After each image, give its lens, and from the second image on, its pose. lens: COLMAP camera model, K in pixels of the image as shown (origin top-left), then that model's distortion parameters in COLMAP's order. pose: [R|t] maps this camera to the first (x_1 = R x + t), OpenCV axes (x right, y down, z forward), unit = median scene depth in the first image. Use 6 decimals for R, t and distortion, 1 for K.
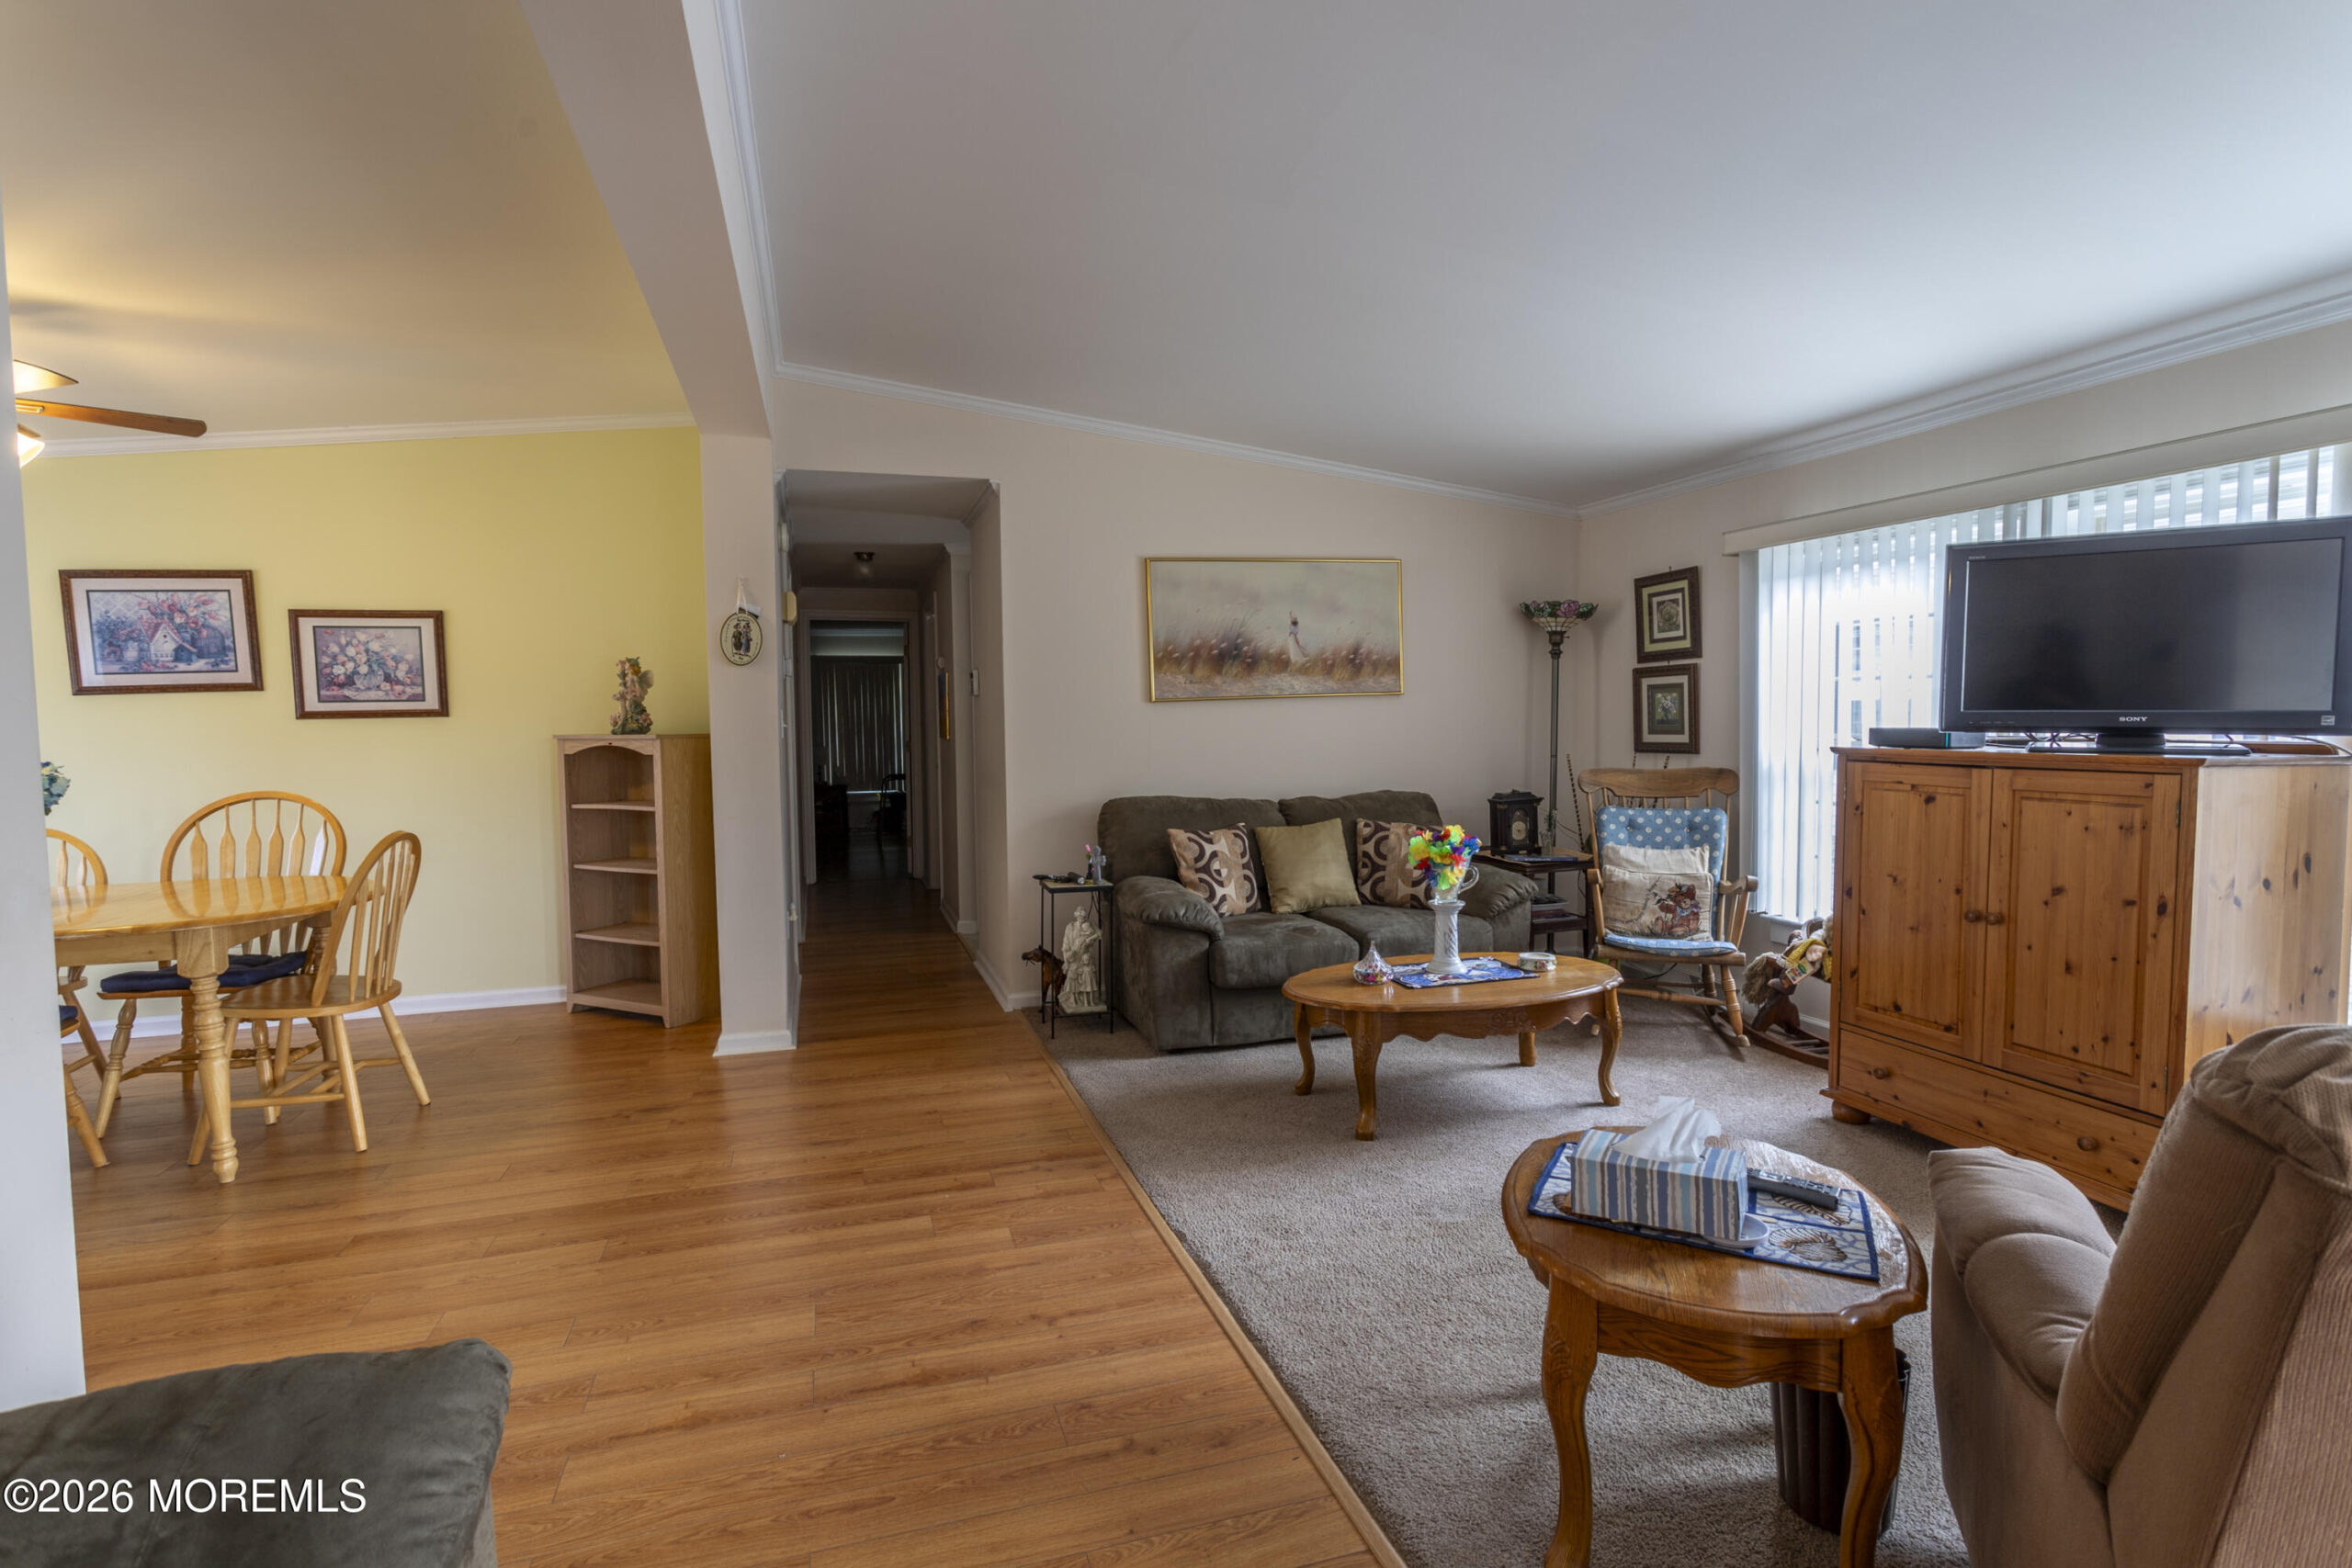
lens RADIAL K [[1138.6, 0, 1178.8], [0, 1138.6, 779.1], [0, 0, 1]] dist [0.002736, 0.002025]
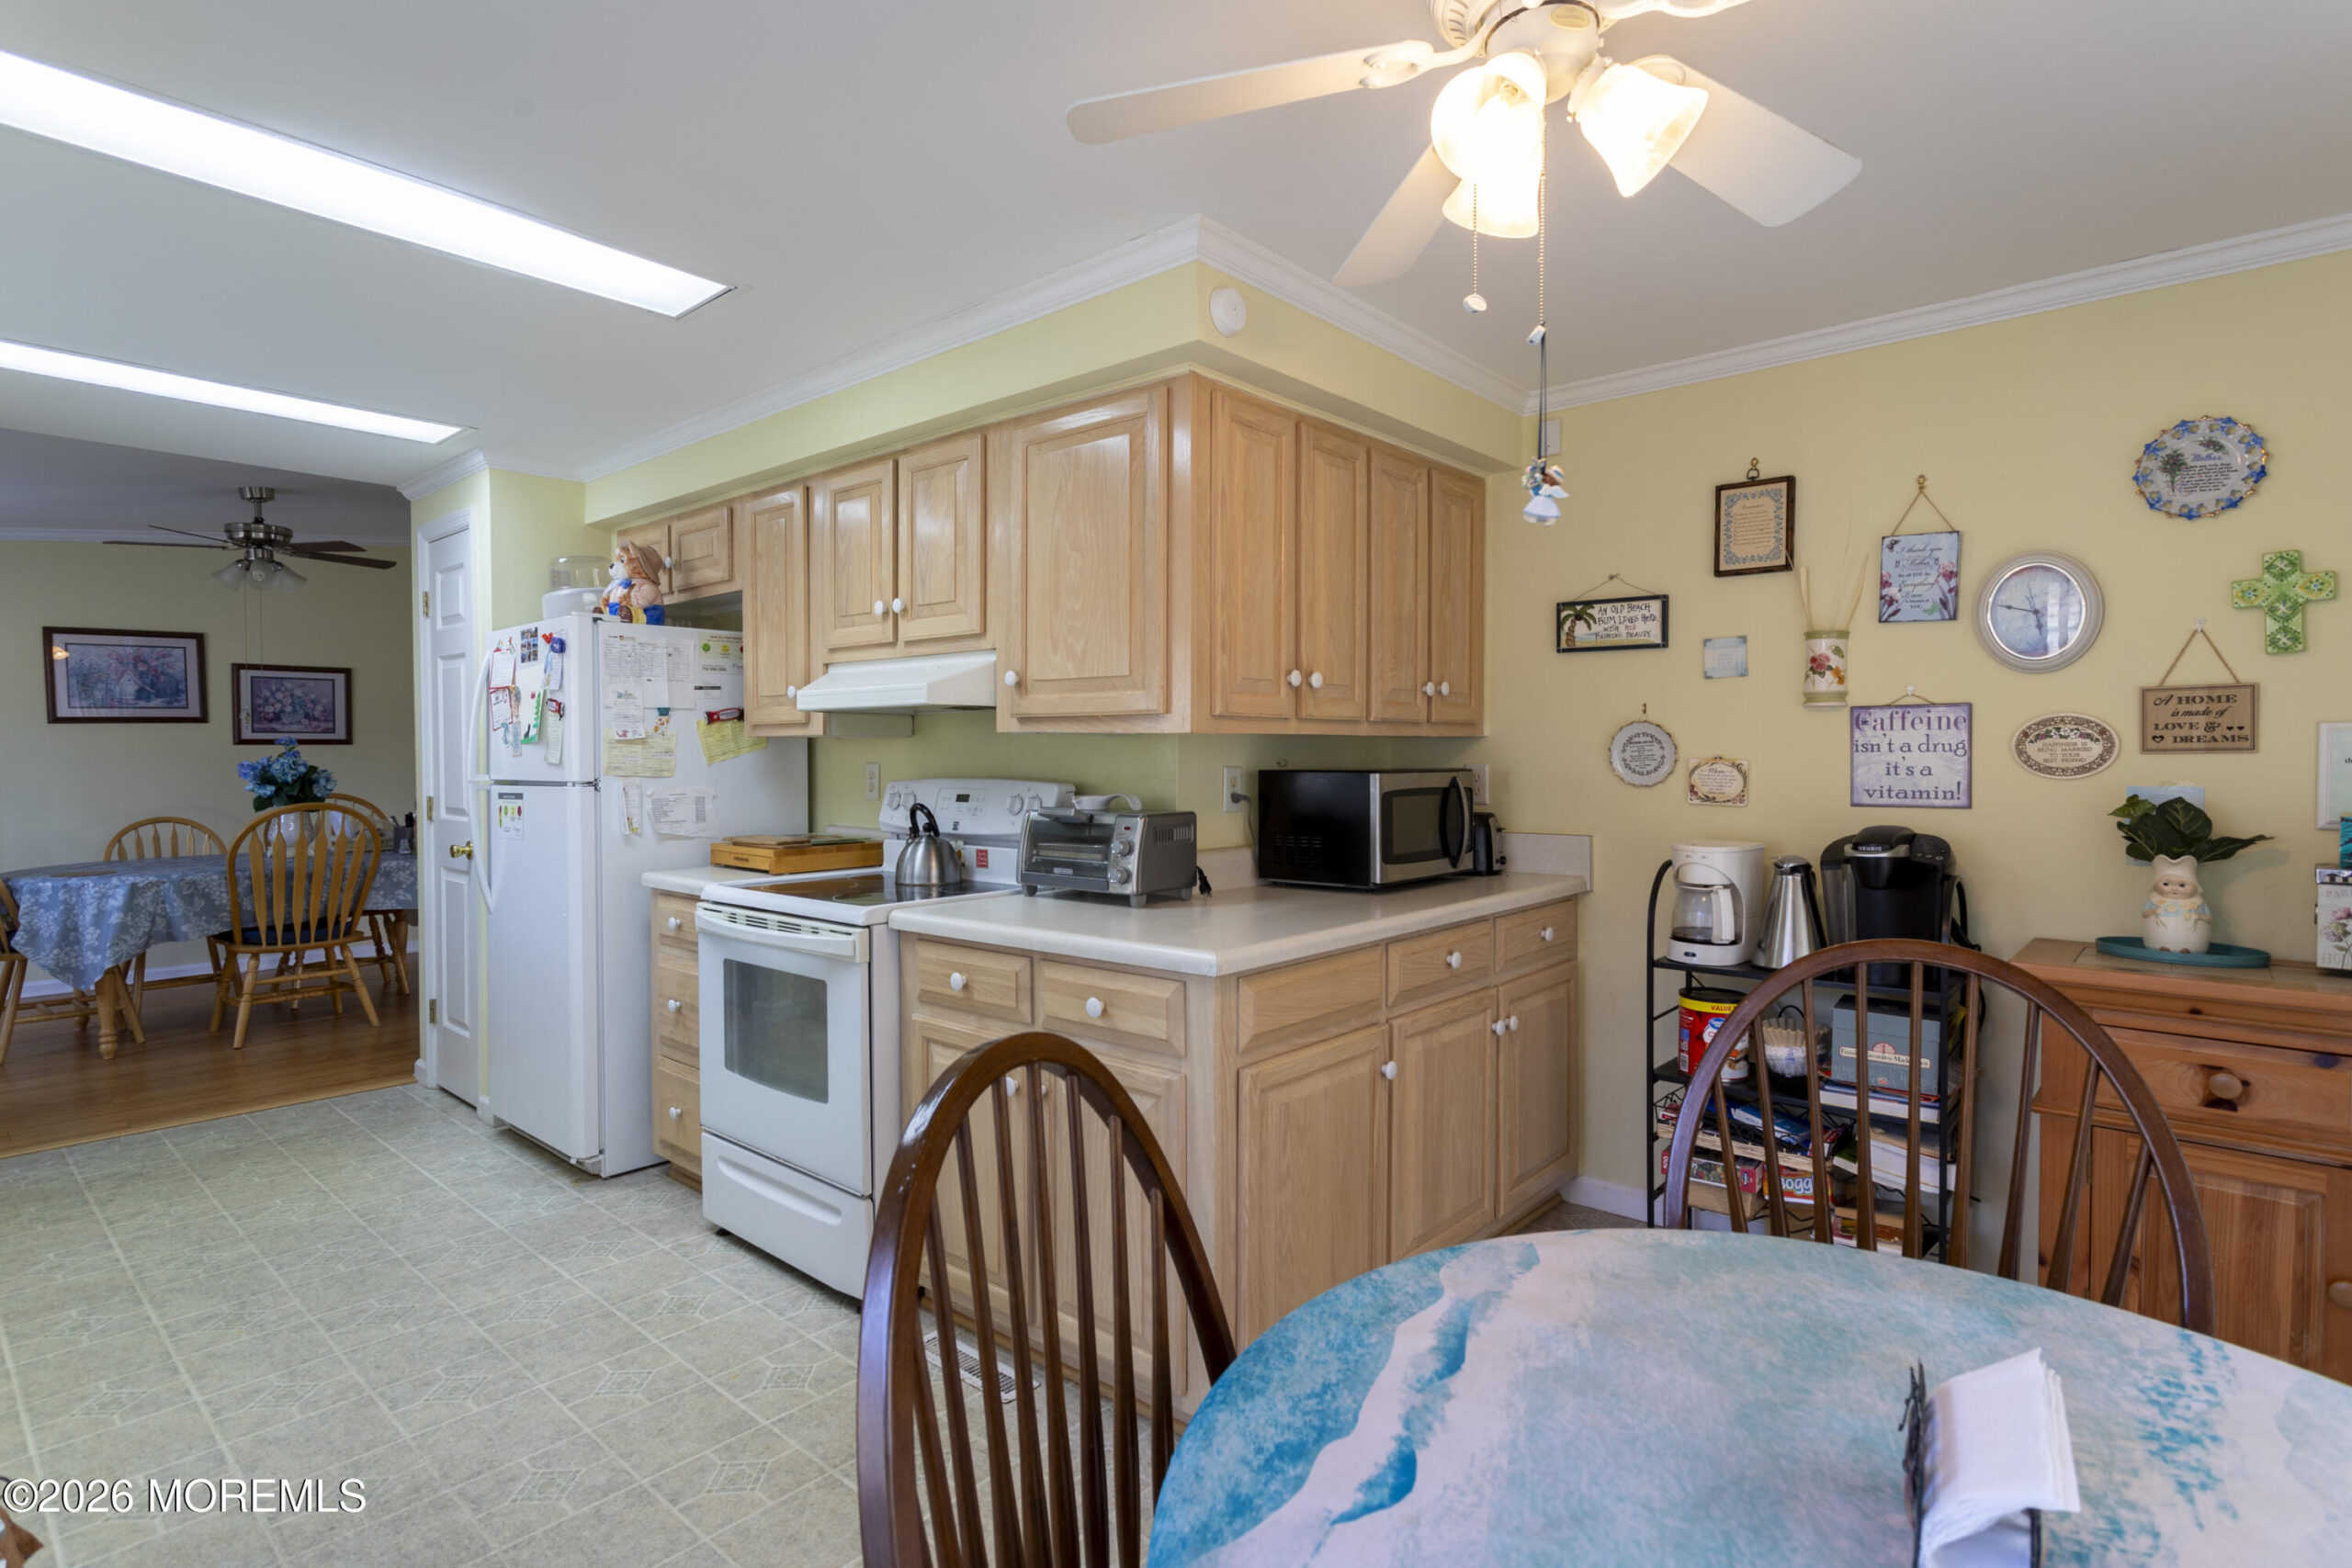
lens RADIAL K [[1161.6, 0, 1176.0], [0, 1161.6, 784.0], [0, 0, 1]] dist [0.006832, 0.000940]
pose [[0.854236, 0.000039, 0.519886, -0.546889], [0.017528, 0.999429, -0.028876, 0.053548], [-0.519590, 0.033780, 0.853748, -0.757395]]
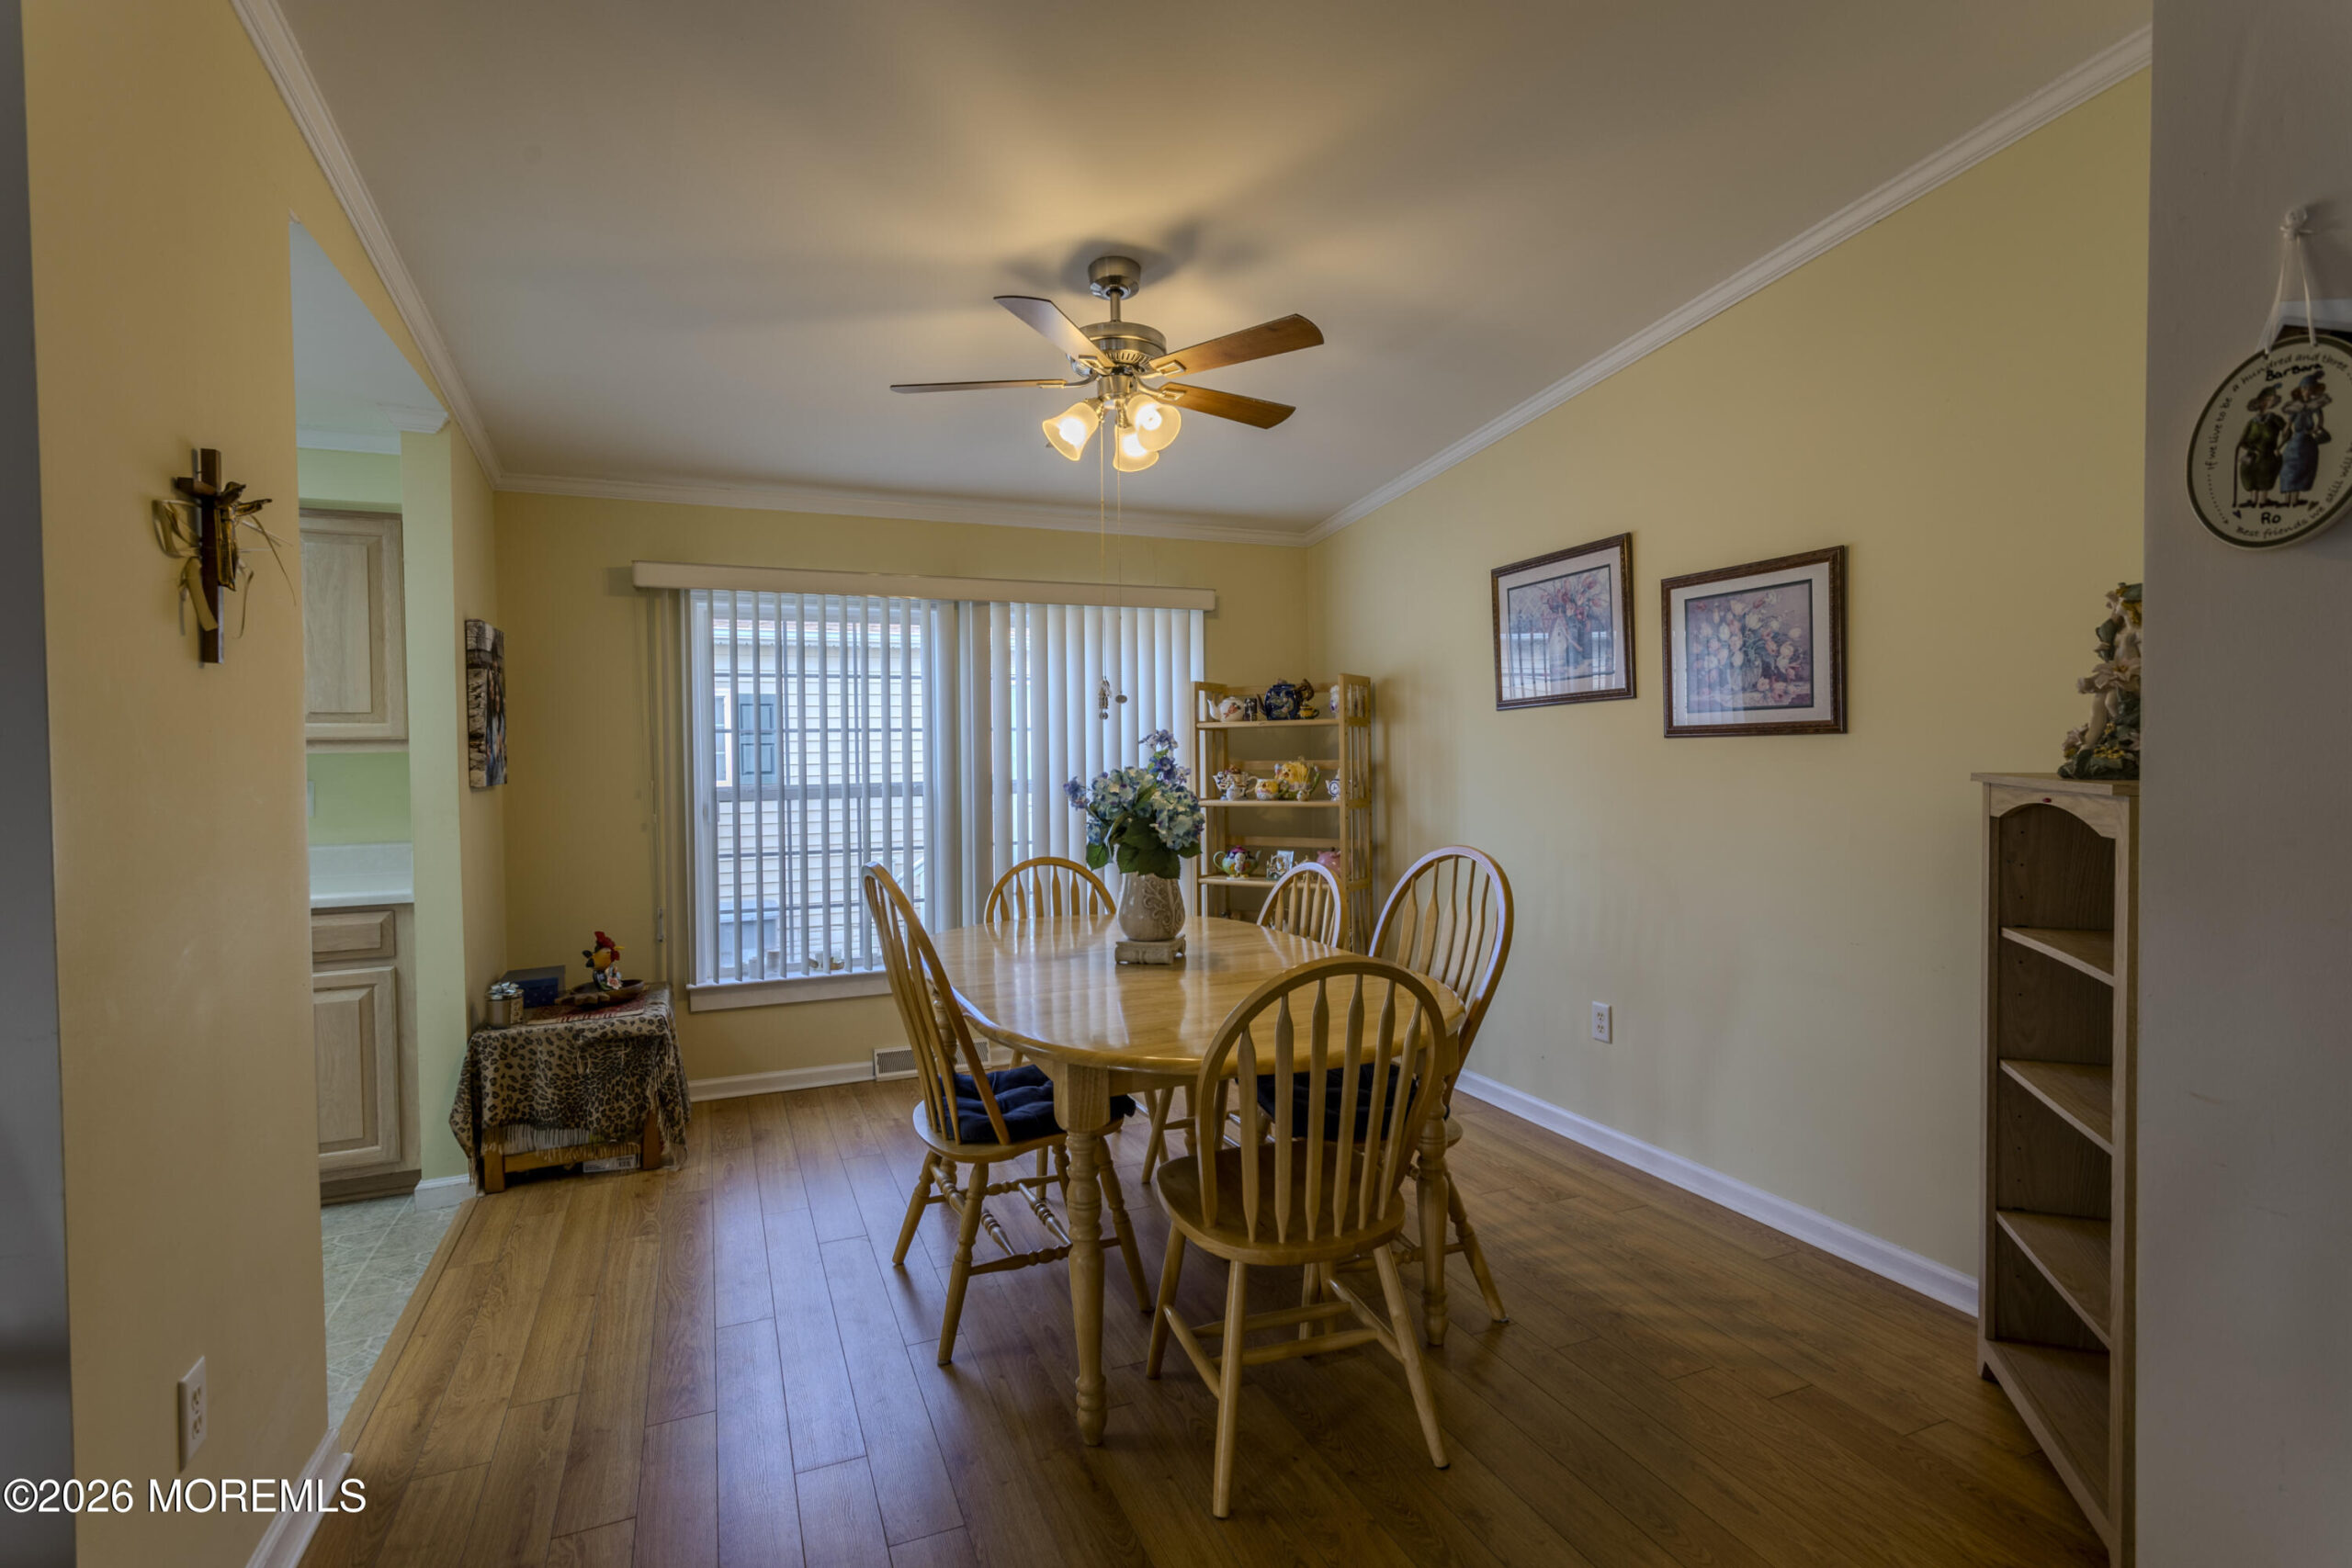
lens RADIAL K [[1112.5, 0, 1174.1], [0, 1112.5, 775.4], [0, 0, 1]] dist [-0.002263, 0.005697]
pose [[0.098334, 0.037468, -0.994448, -0.133444], [-0.046617, 0.998367, 0.033006, -0.038731], [0.994061, 0.043113, 0.099921, 0.646602]]
